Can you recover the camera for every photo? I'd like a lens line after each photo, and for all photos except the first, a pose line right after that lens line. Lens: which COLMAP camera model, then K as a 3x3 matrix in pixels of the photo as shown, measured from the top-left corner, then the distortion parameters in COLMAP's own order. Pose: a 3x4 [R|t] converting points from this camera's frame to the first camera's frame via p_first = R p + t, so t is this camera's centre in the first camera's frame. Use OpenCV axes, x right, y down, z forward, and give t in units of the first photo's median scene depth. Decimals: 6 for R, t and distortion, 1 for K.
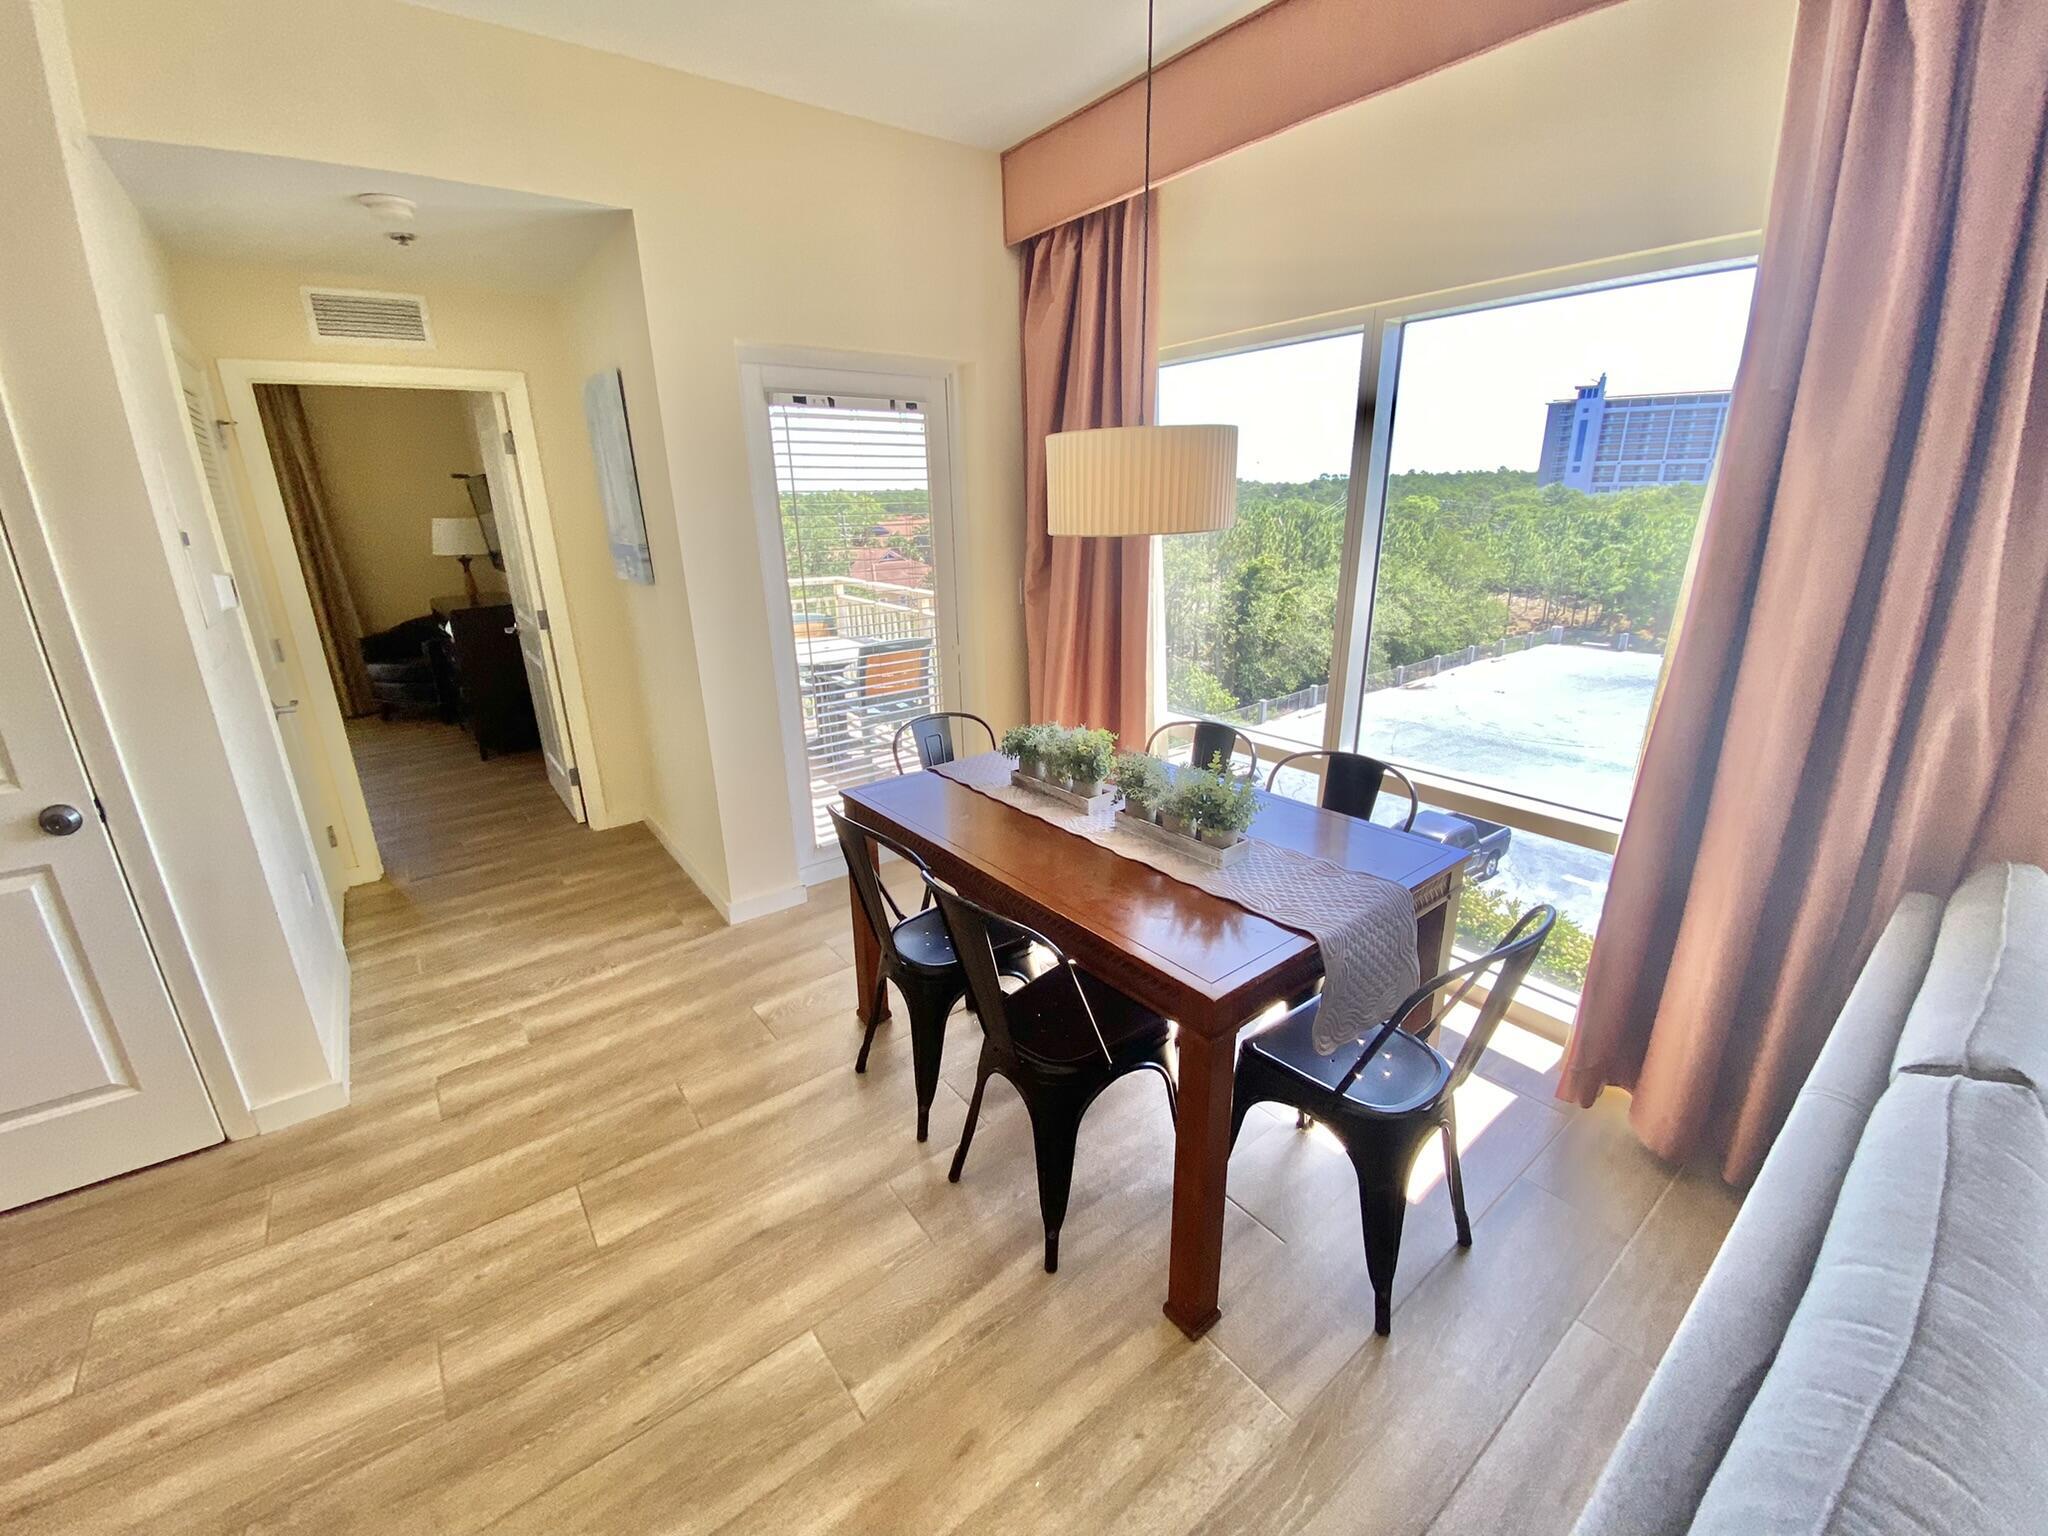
lens RADIAL K [[825.0, 0, 1022.1], [0, 825.0, 762.7], [0, 0, 1]] dist [0.018284, -0.018601]
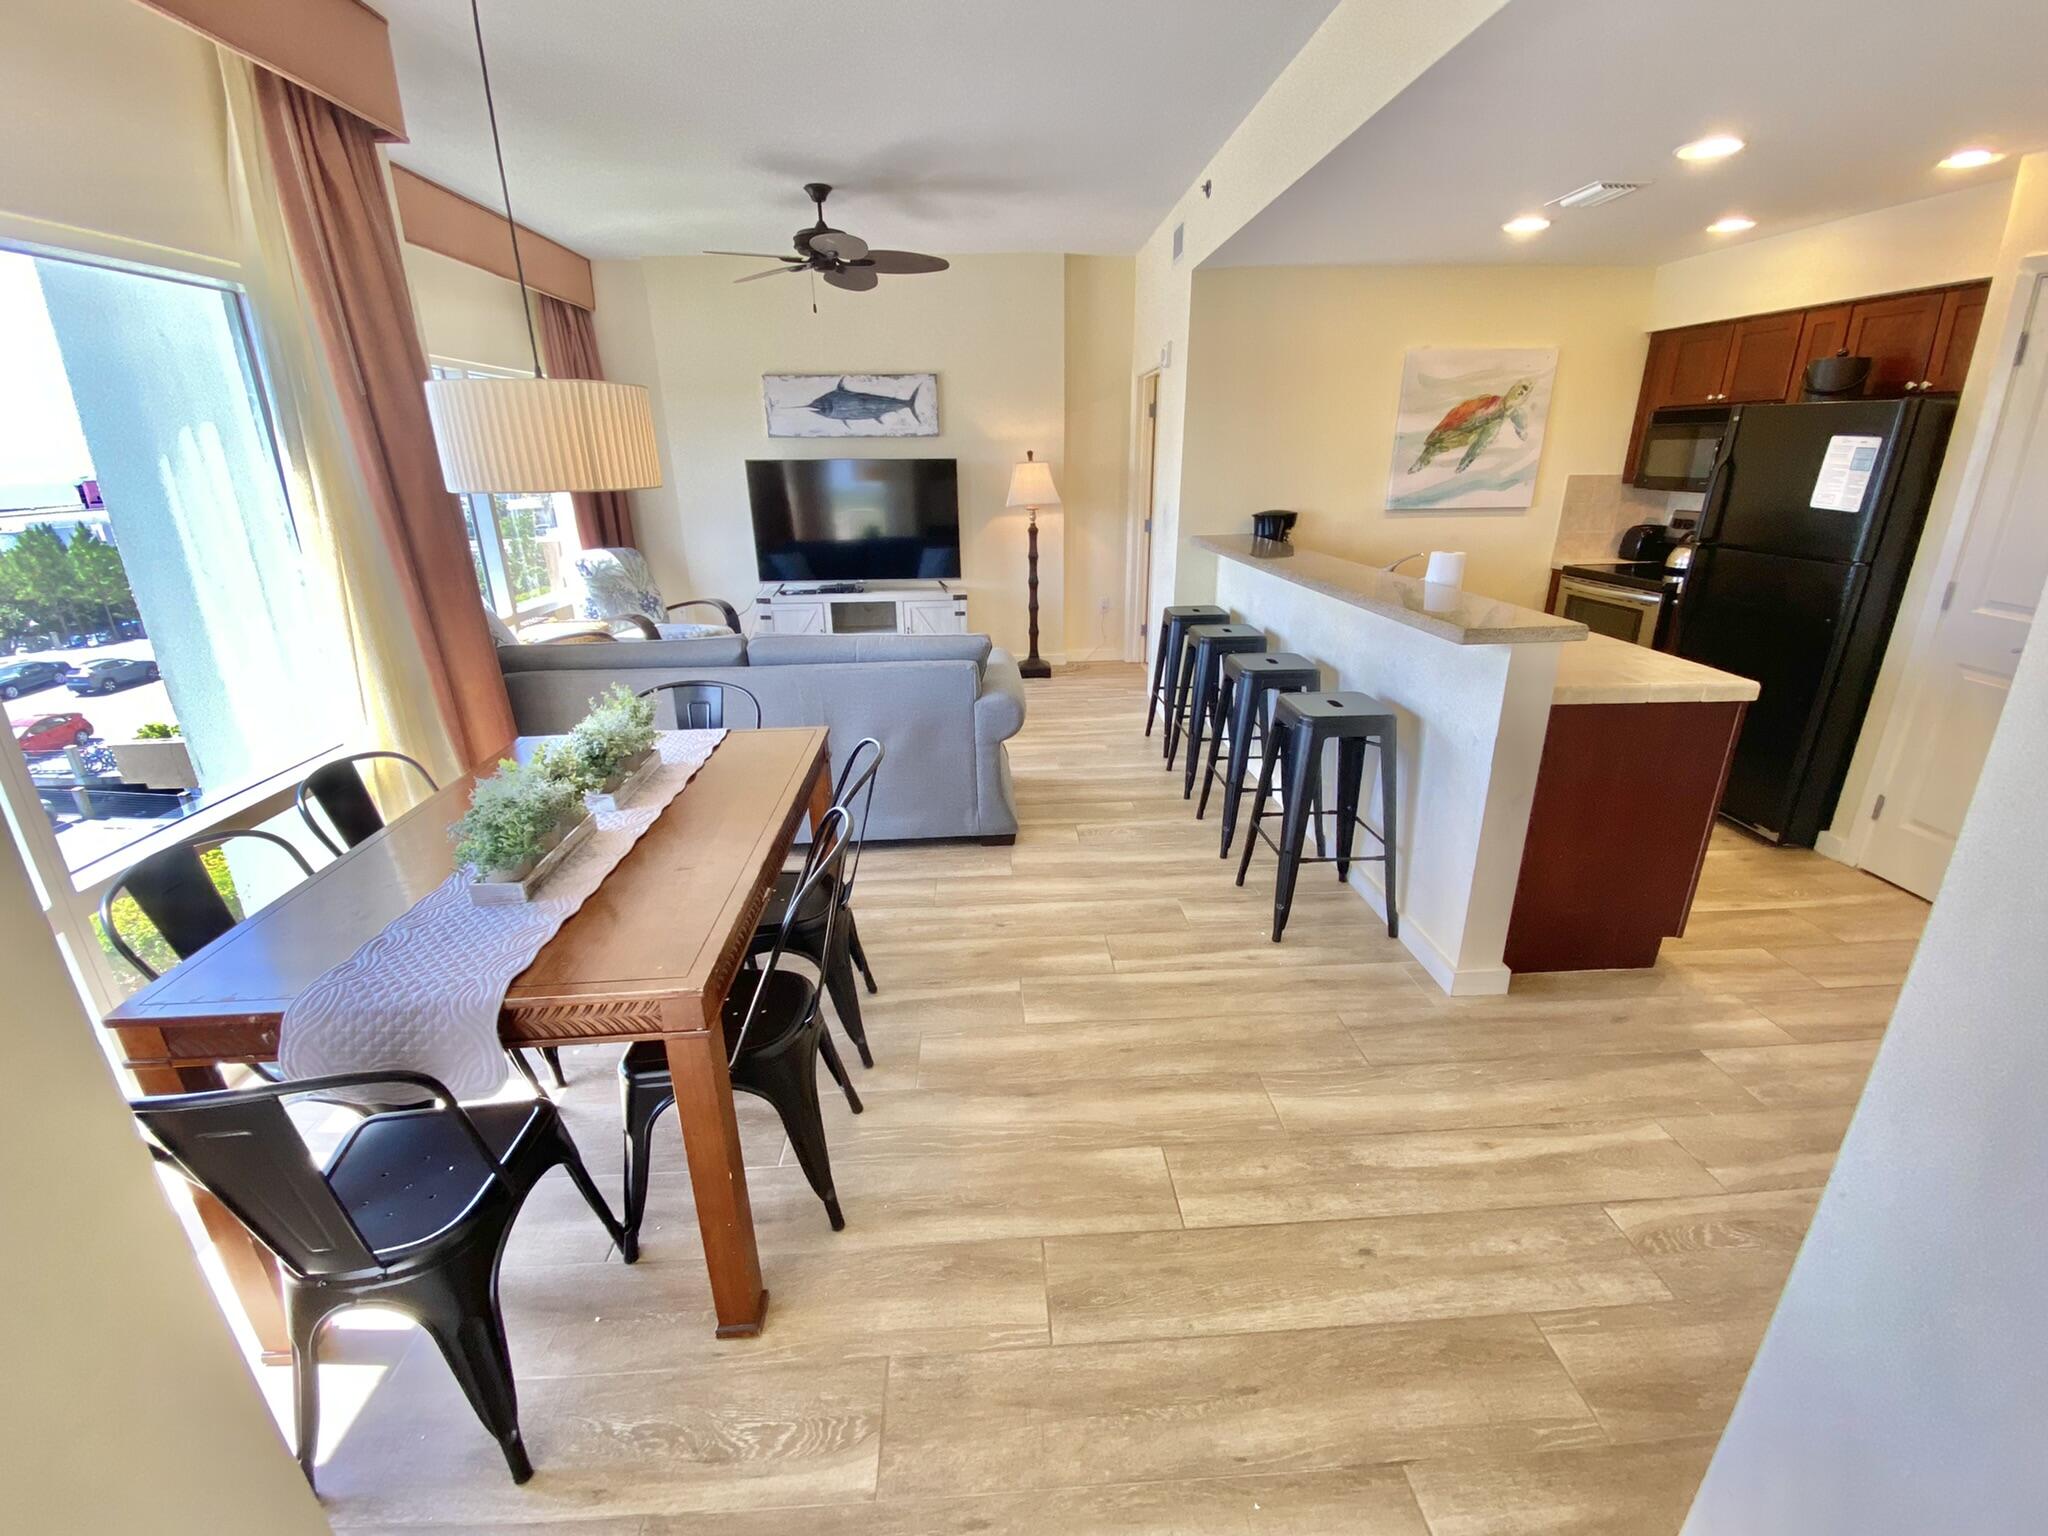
lens RADIAL K [[845.1, 0, 1018.5], [0, 845.1, 764.3], [0, 0, 1]] dist [0.025309, -0.023577]
pose [[-0.821198, -0.163746, 0.546645, -0.822081], [0.208509, 0.805604, 0.554550, -0.425258], [-0.531185, 0.569376, -0.627418, 1.406732]]
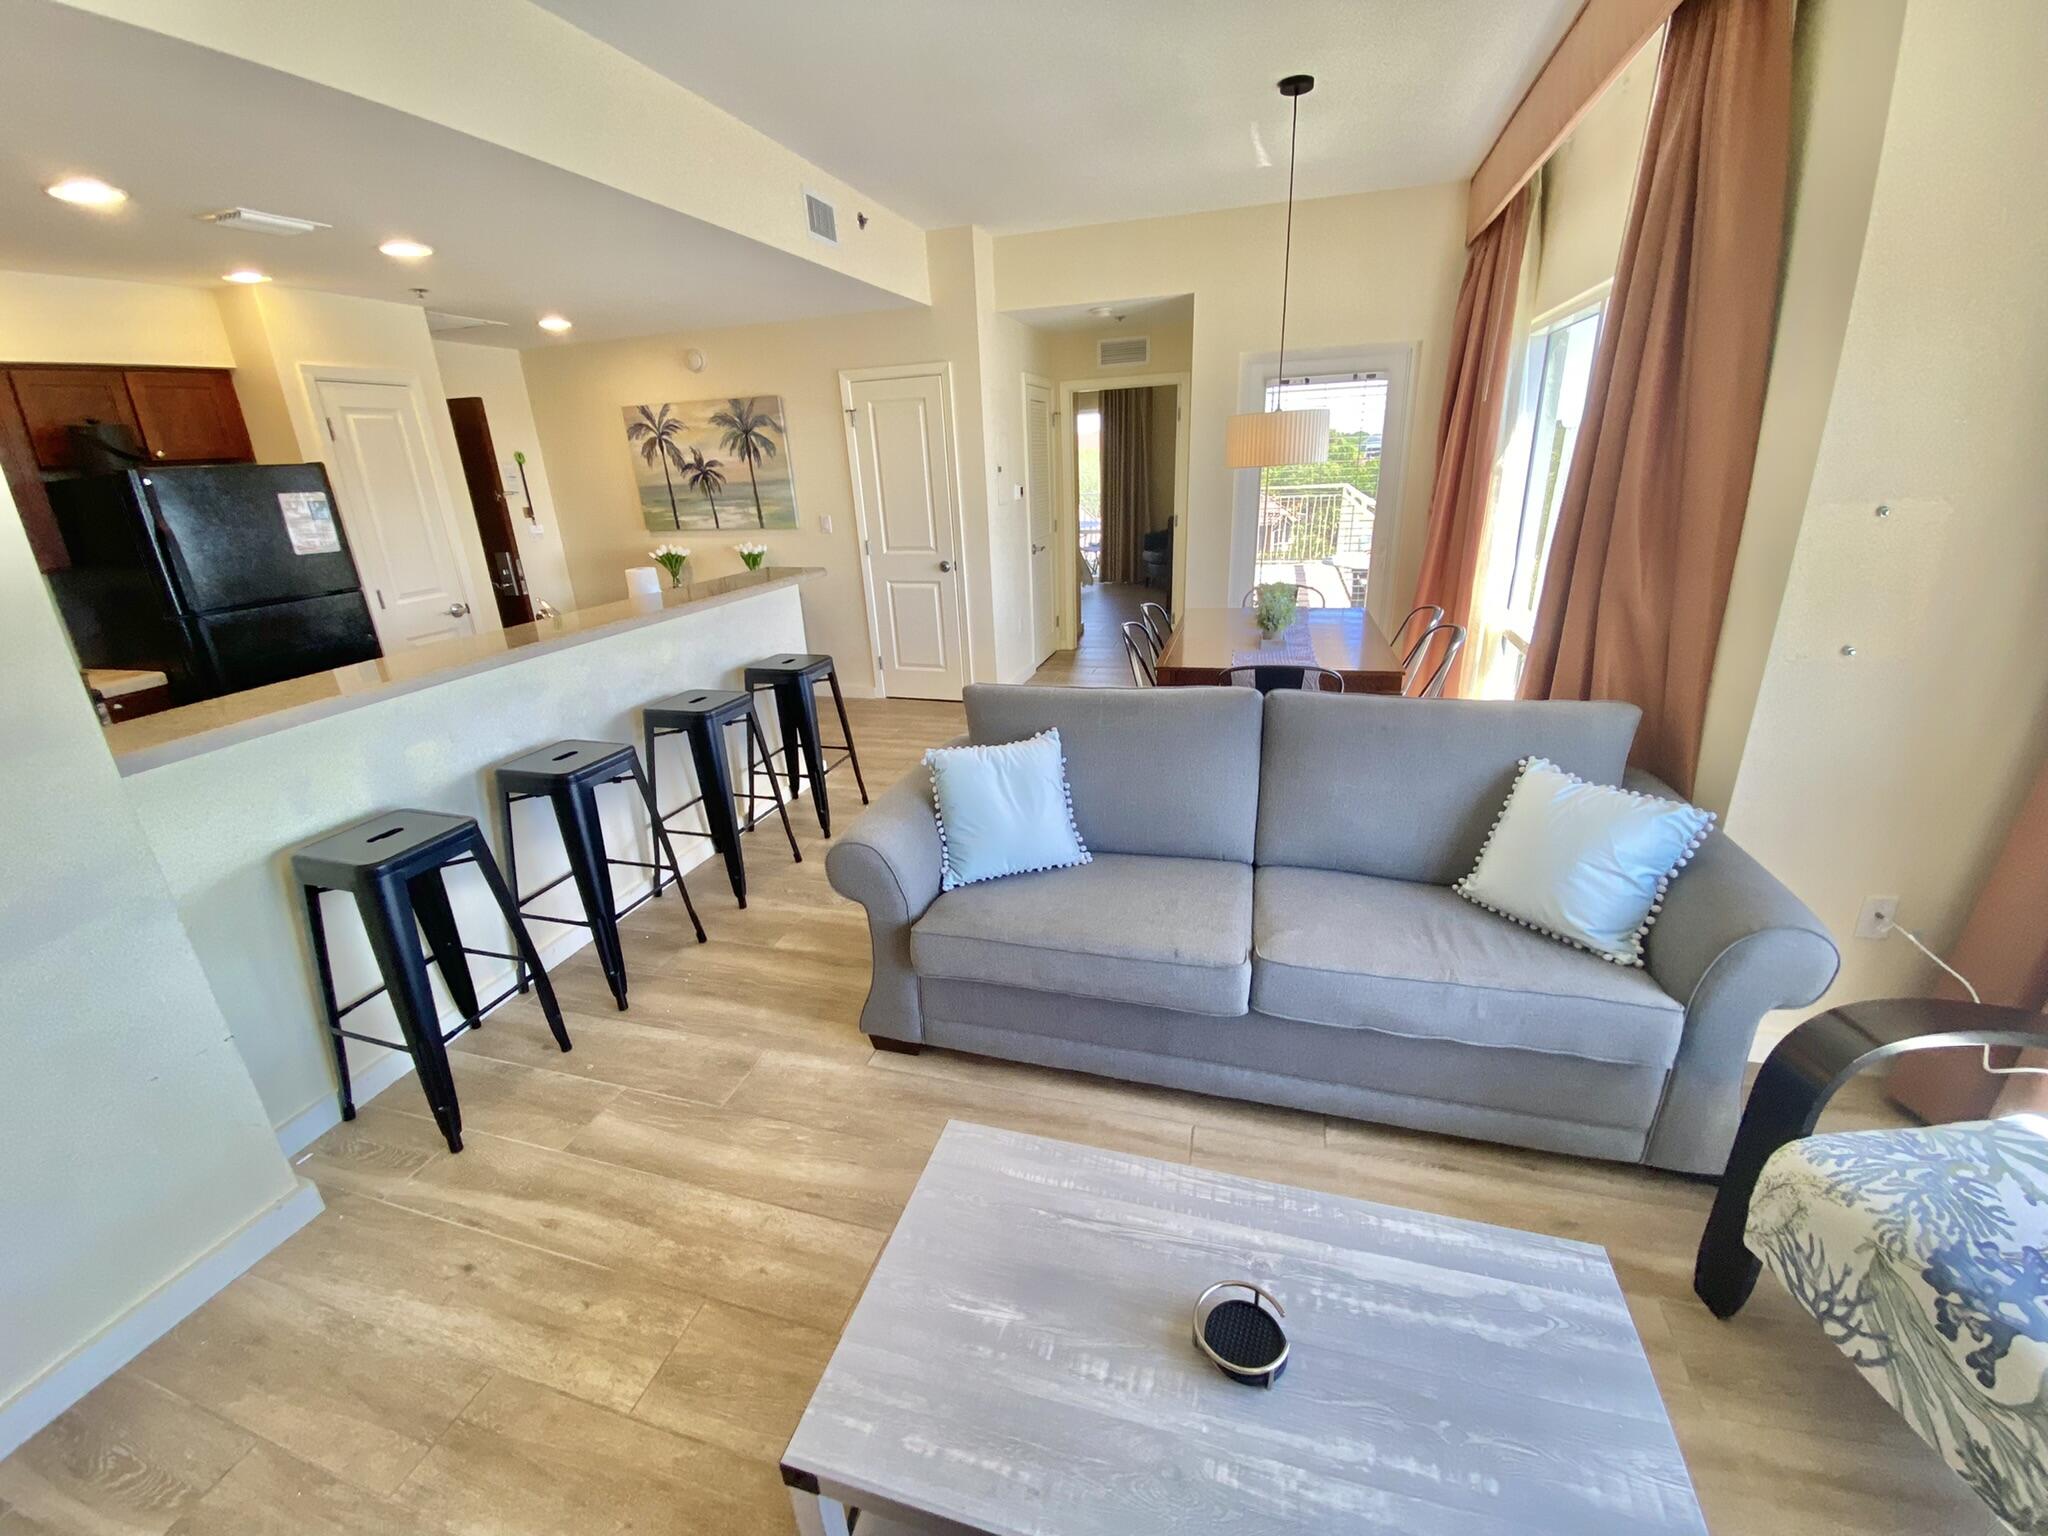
lens RADIAL K [[825.7, 0, 1019.2], [0, 825.7, 760.1], [0, 0, 1]] dist [0.024461, -0.020642]
pose [[0.582532, 0.274076, -0.765205, 1.337520], [-0.221303, 0.959349, 0.175141, 0.152089], [0.782101, 0.067317, 0.619505, -0.548390]]
